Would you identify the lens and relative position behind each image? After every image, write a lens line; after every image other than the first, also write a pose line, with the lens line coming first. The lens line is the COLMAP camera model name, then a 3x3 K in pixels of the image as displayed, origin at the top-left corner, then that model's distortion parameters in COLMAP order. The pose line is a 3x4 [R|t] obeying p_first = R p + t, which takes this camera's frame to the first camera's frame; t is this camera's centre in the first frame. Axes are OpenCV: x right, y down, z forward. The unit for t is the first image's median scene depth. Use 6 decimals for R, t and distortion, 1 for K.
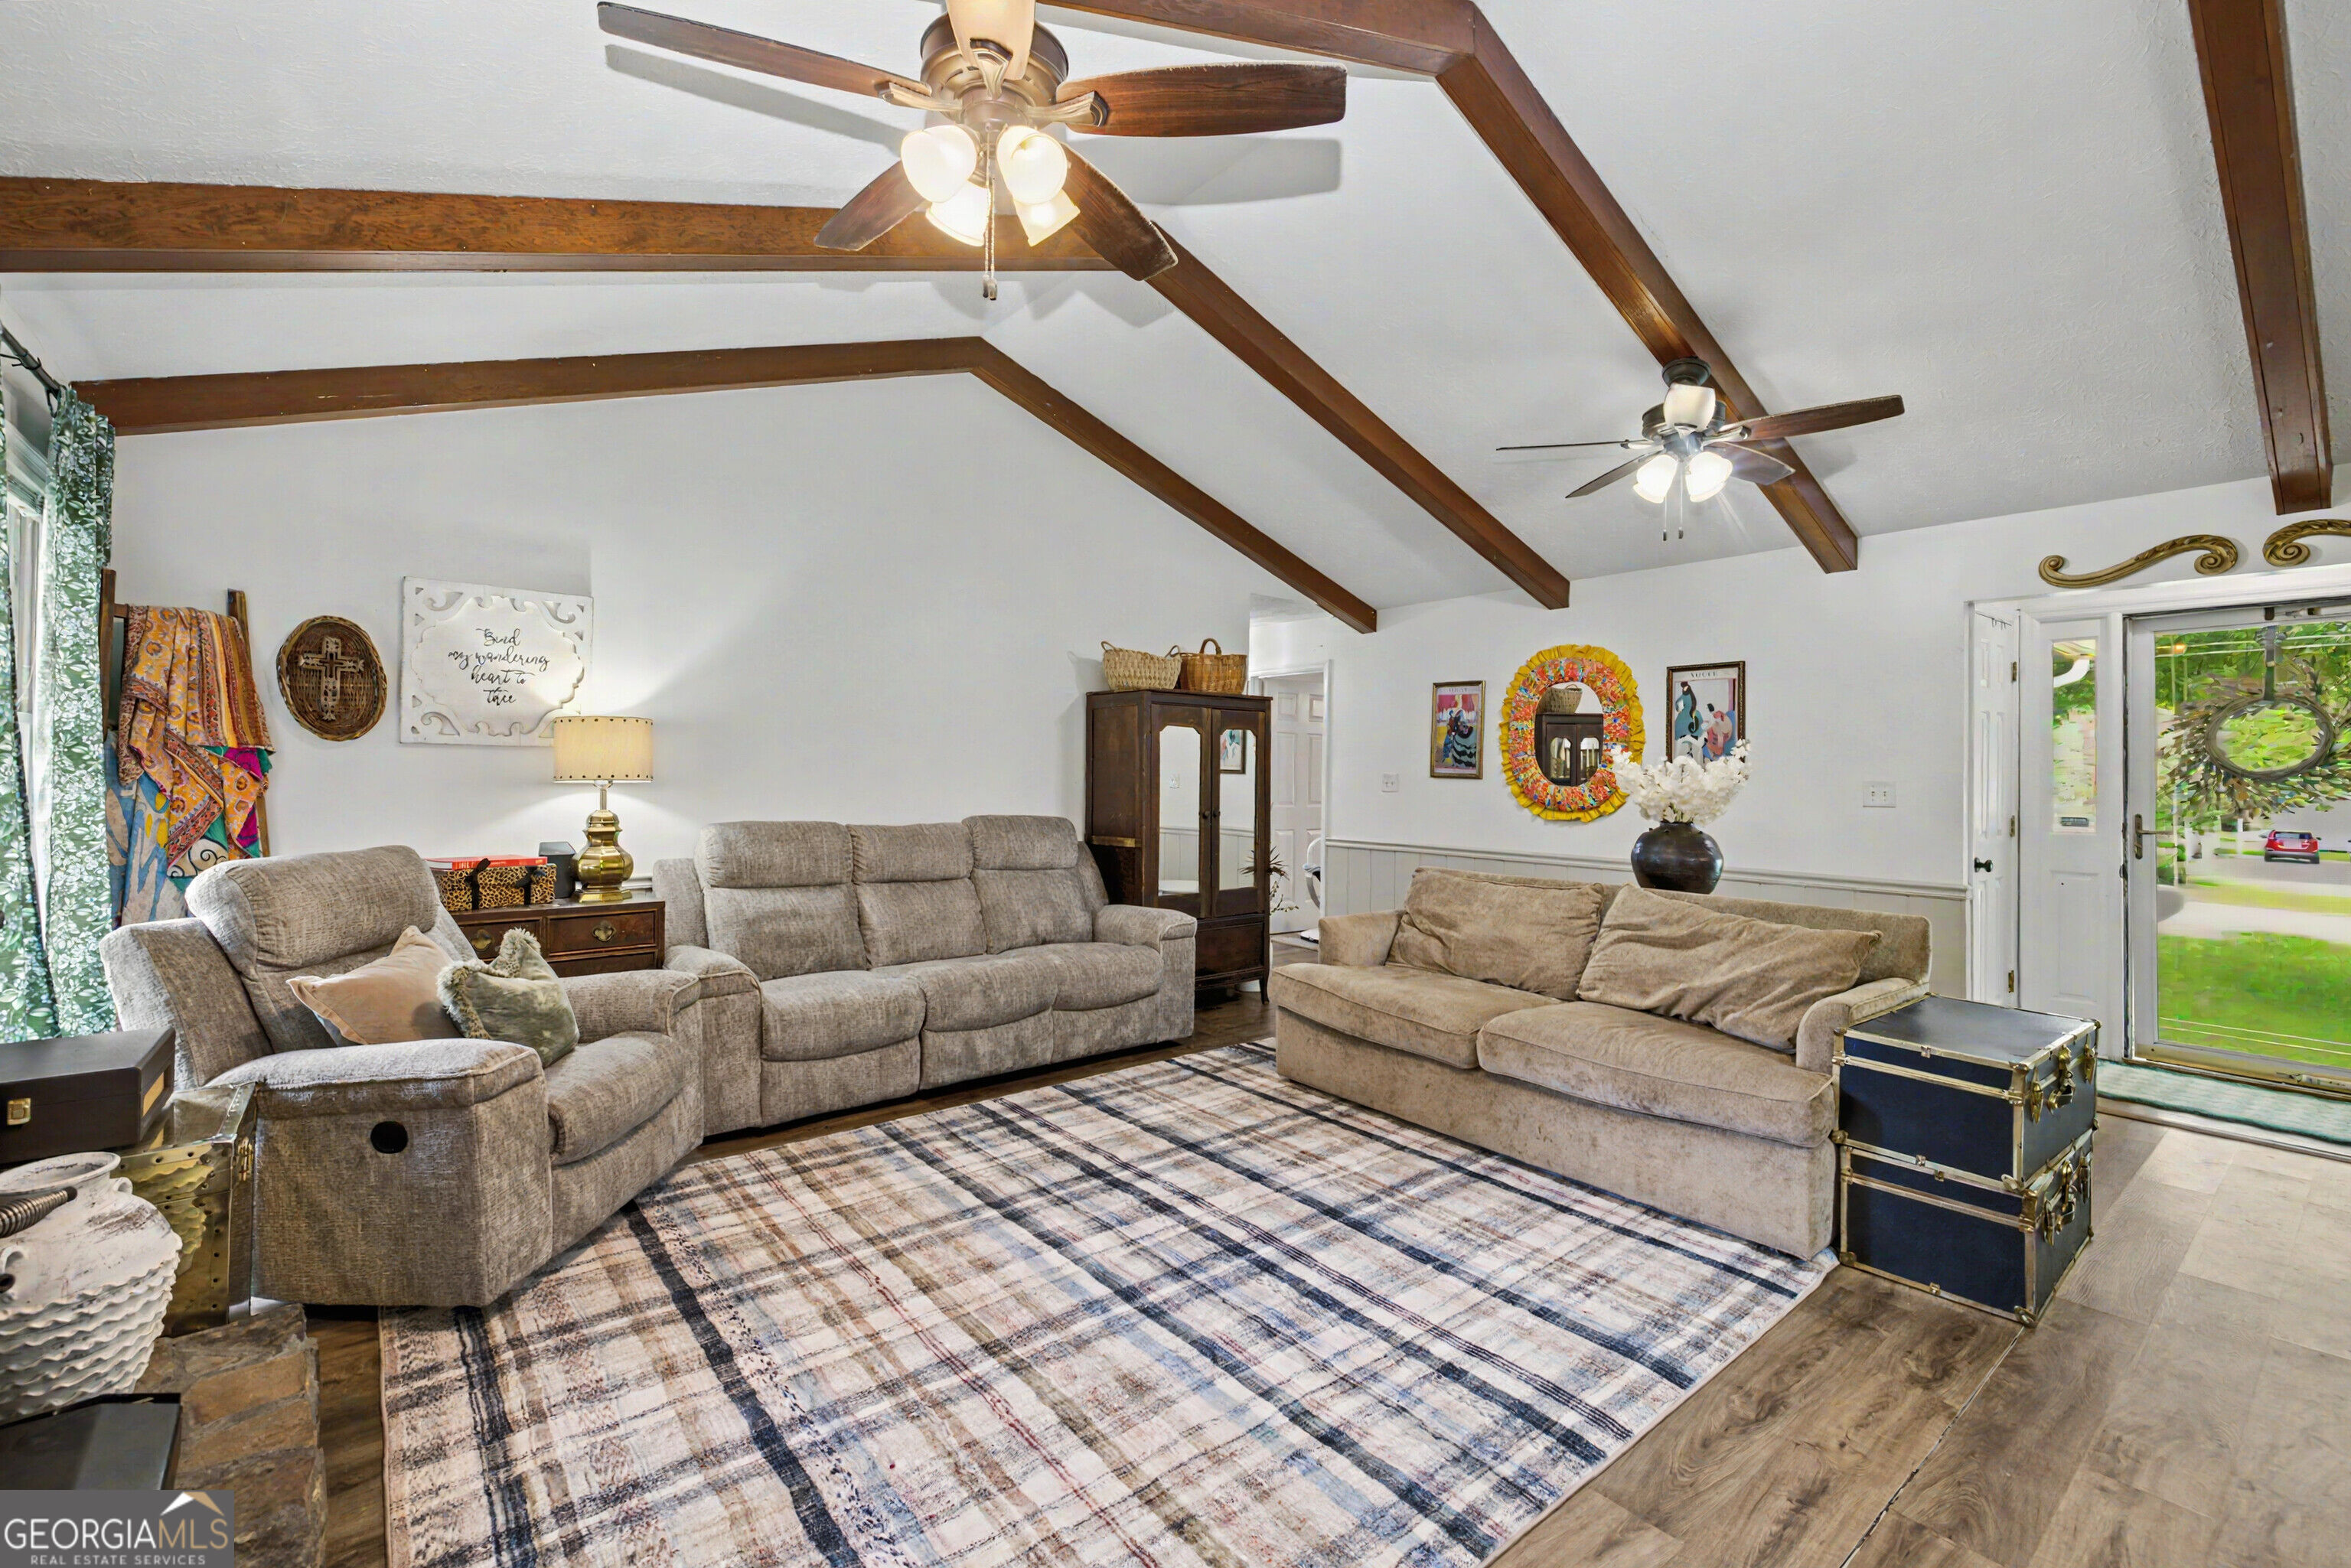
lens RADIAL K [[994.8, 0, 1177.3], [0, 994.8, 762.8], [0, 0, 1]] dist [0.000049, 0.000073]
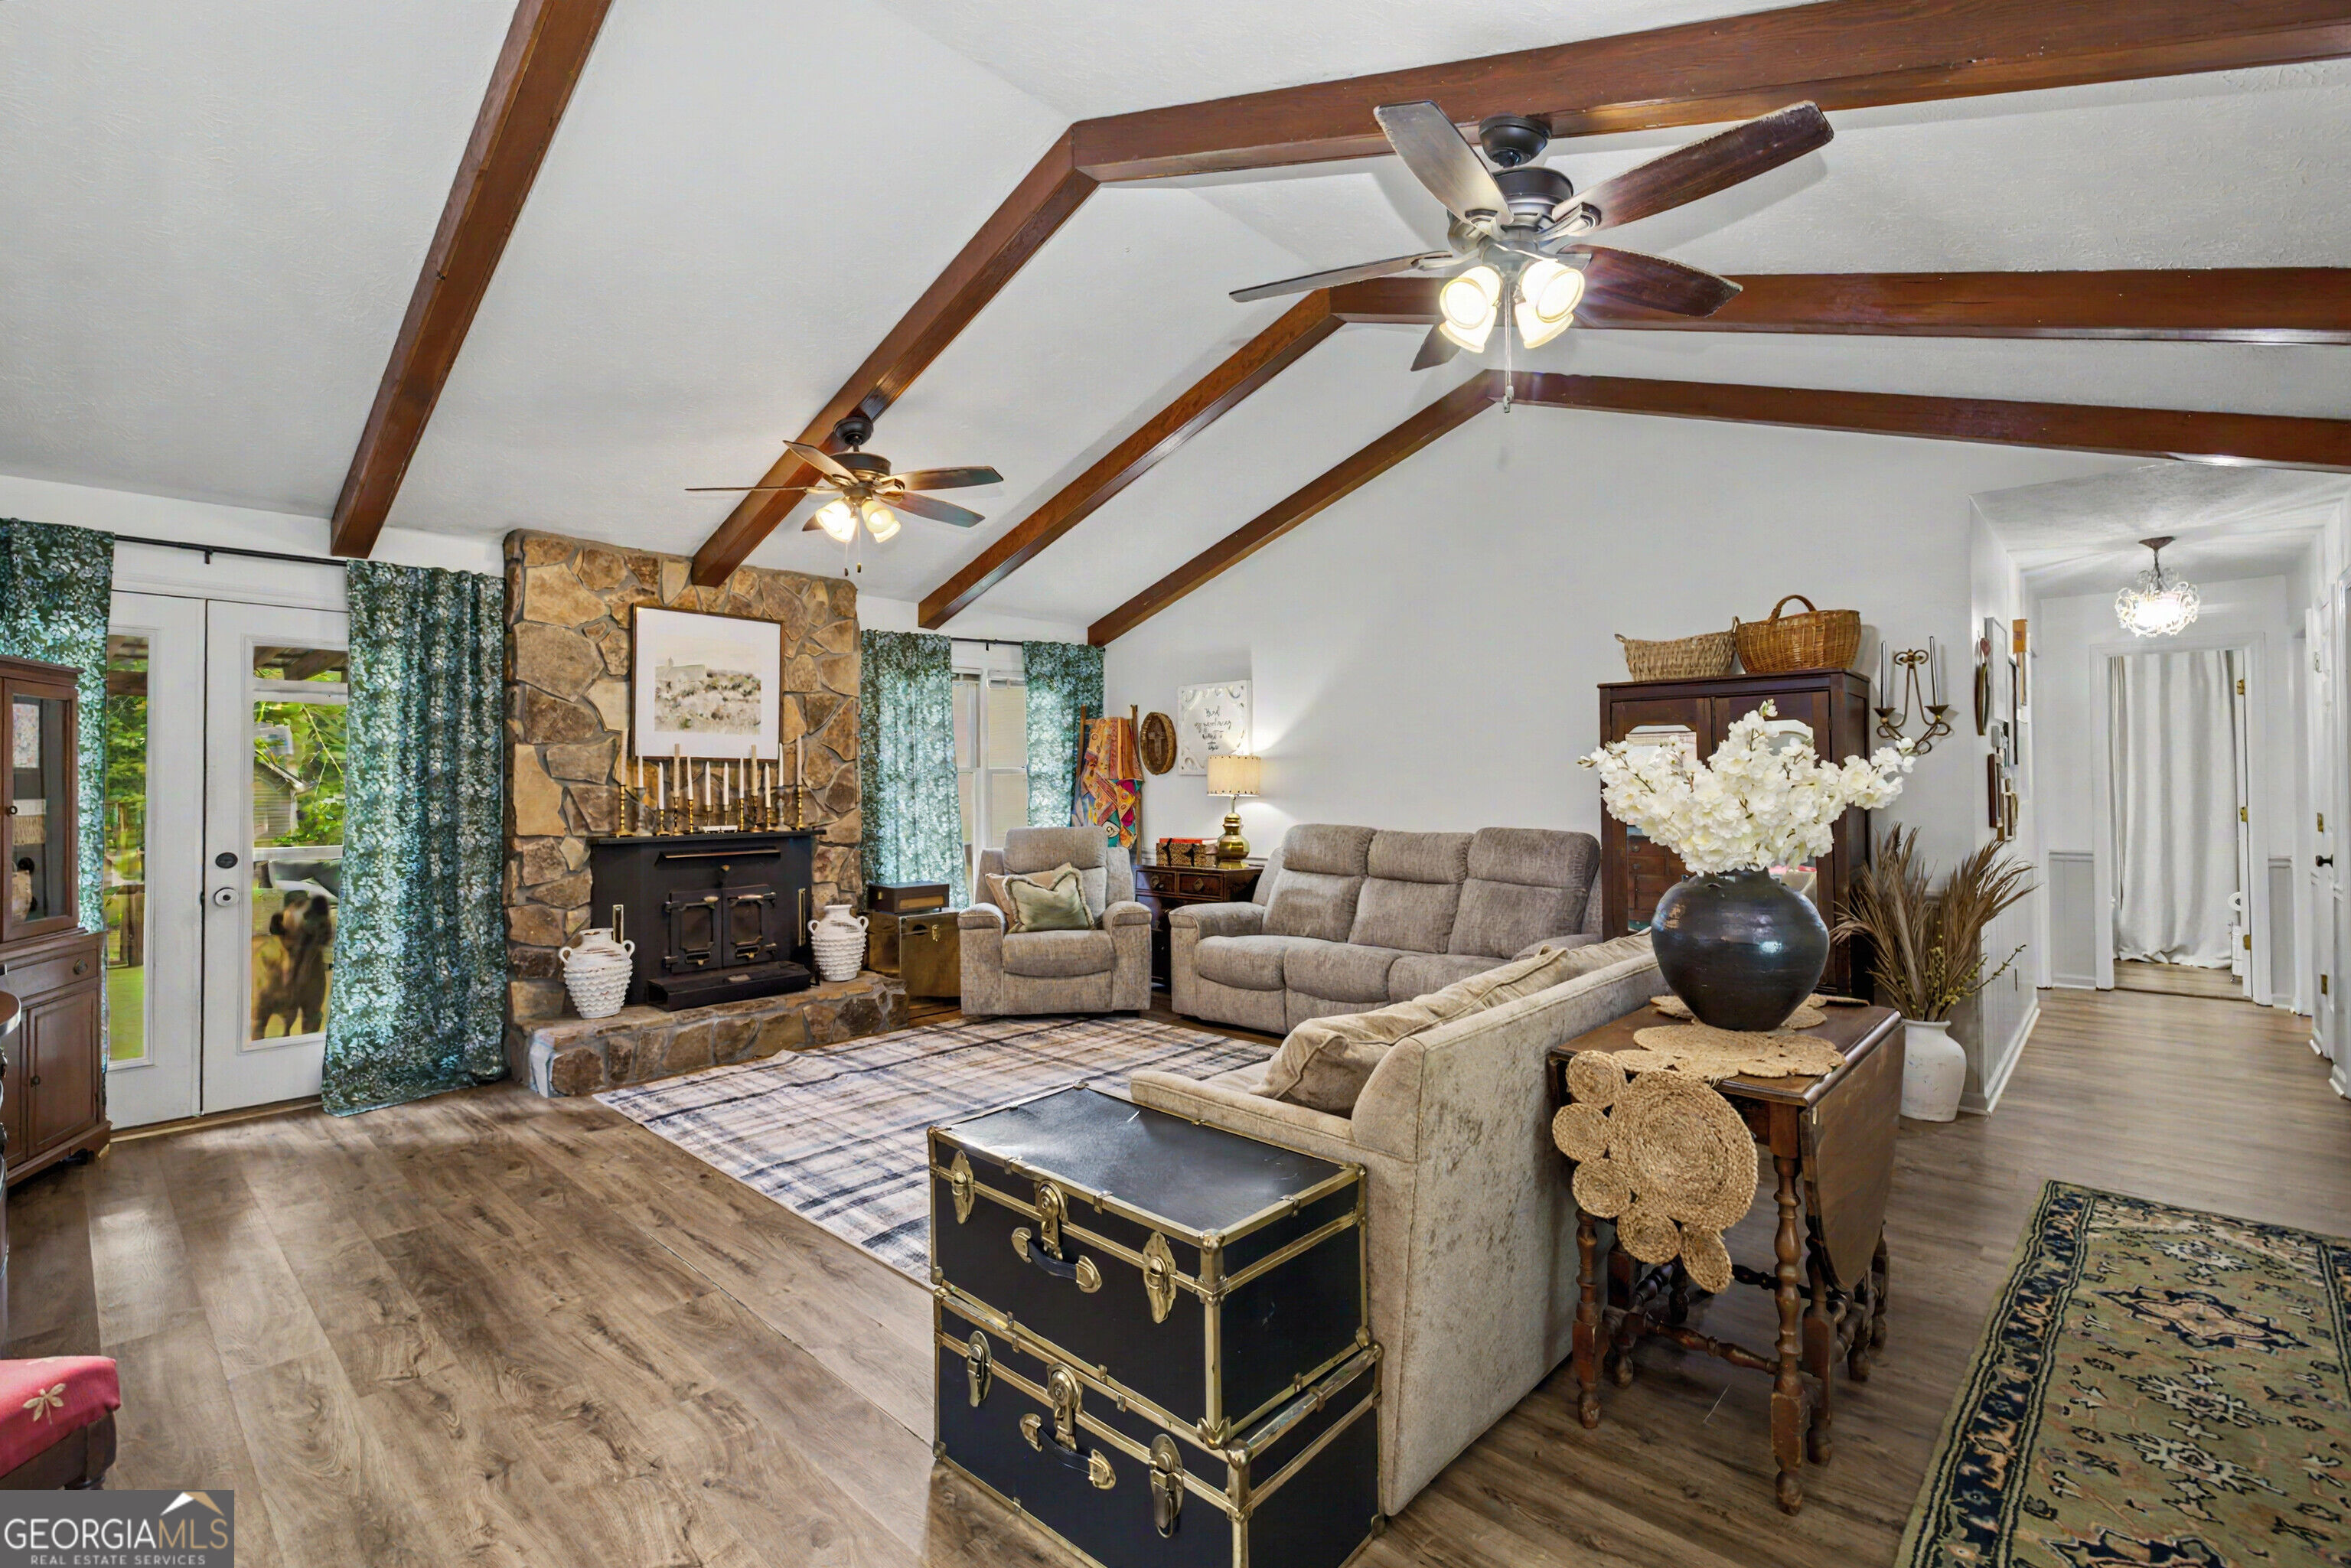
lens RADIAL K [[1041.4, 0, 1181.9], [0, 1041.4, 773.2], [0, 0, 1]] dist [-0.000669, -0.000175]
pose [[0.152721, -0.024971, -0.987954, 1.182650], [0.022222, 0.999515, -0.021828, 0.019643], [0.988019, -0.018621, 0.153202, 0.729462]]
